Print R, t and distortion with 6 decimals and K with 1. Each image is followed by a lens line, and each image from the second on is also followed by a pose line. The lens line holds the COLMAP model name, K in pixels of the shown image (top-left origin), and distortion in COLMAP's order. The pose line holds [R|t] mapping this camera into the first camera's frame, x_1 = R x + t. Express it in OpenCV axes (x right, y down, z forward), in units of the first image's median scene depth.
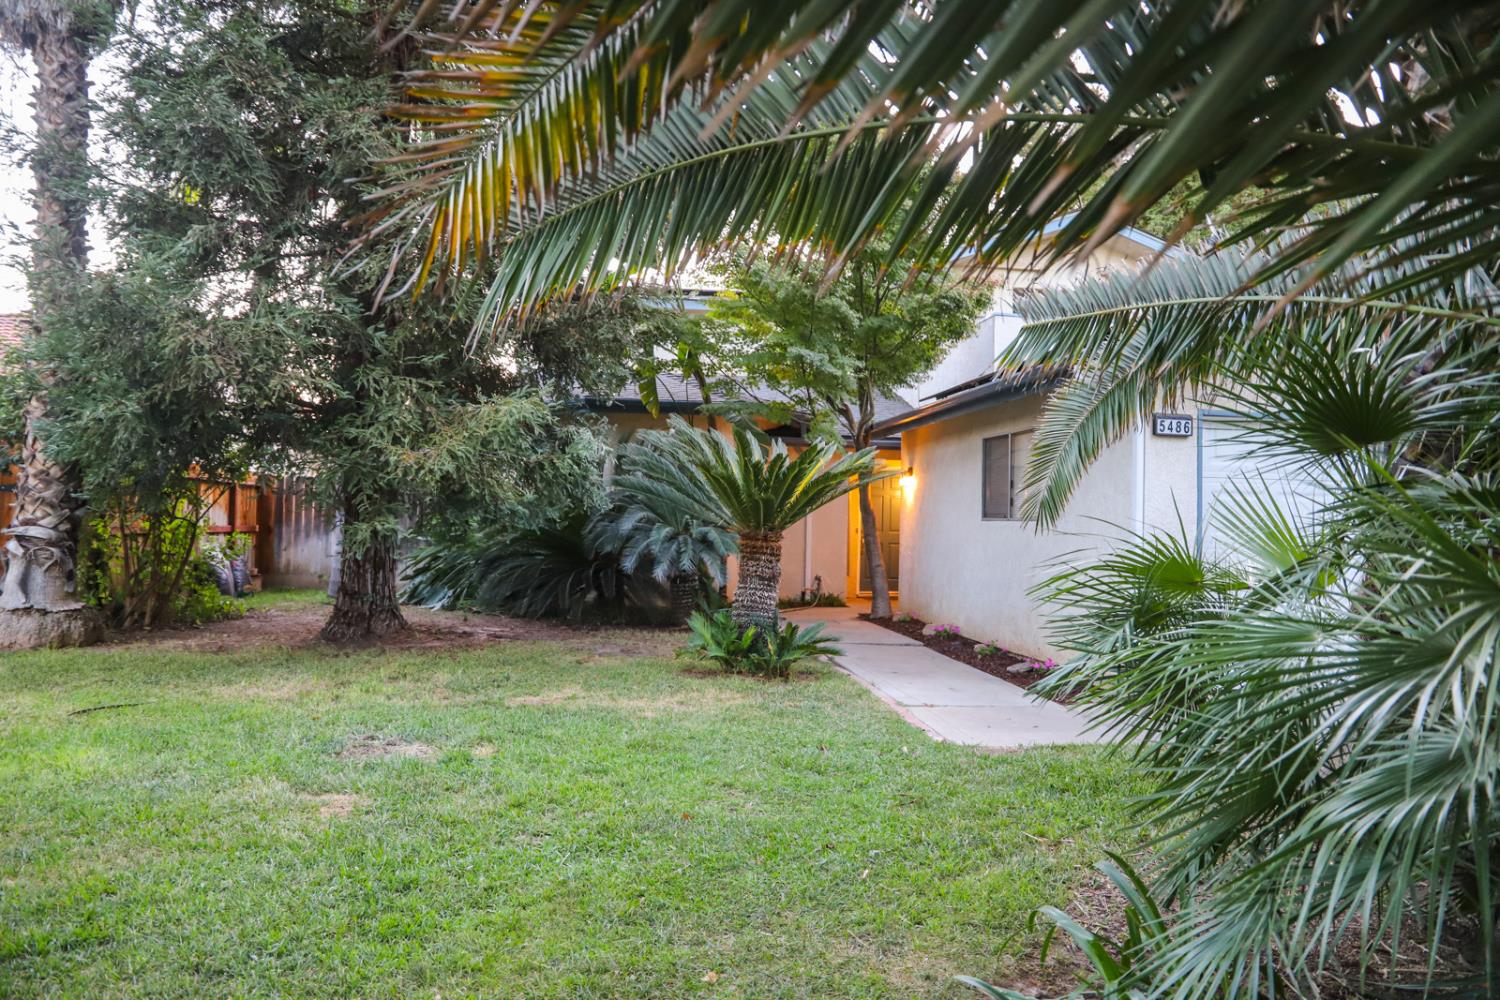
lens RADIAL K [[1087.3, 0, 750.0], [0, 1087.3, 500.0], [0, 0, 1]] dist [-0.032527, 0.001900]
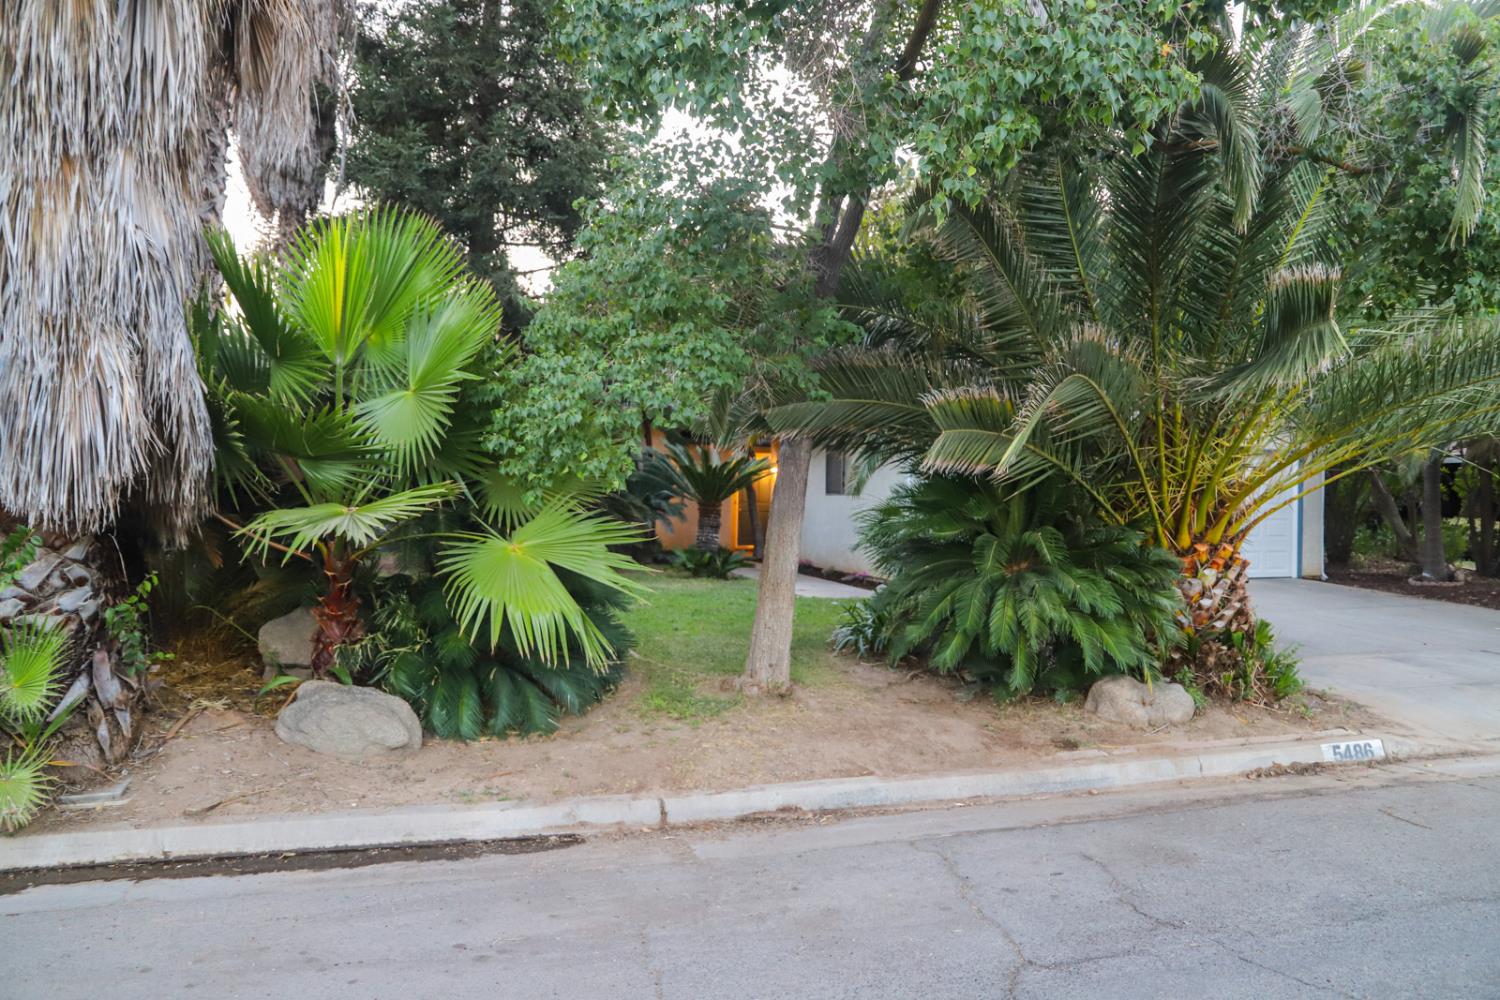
lens RADIAL K [[1087.3, 0, 750.0], [0, 1087.3, 500.0], [0, 0, 1]] dist [-0.032527, 0.001900]
pose [[0.988373, -0.007799, 0.151847, -0.203071], [0.004221, 0.999706, 0.023873, -0.017670], [-0.151988, -0.022955, 0.988116, -0.830325]]
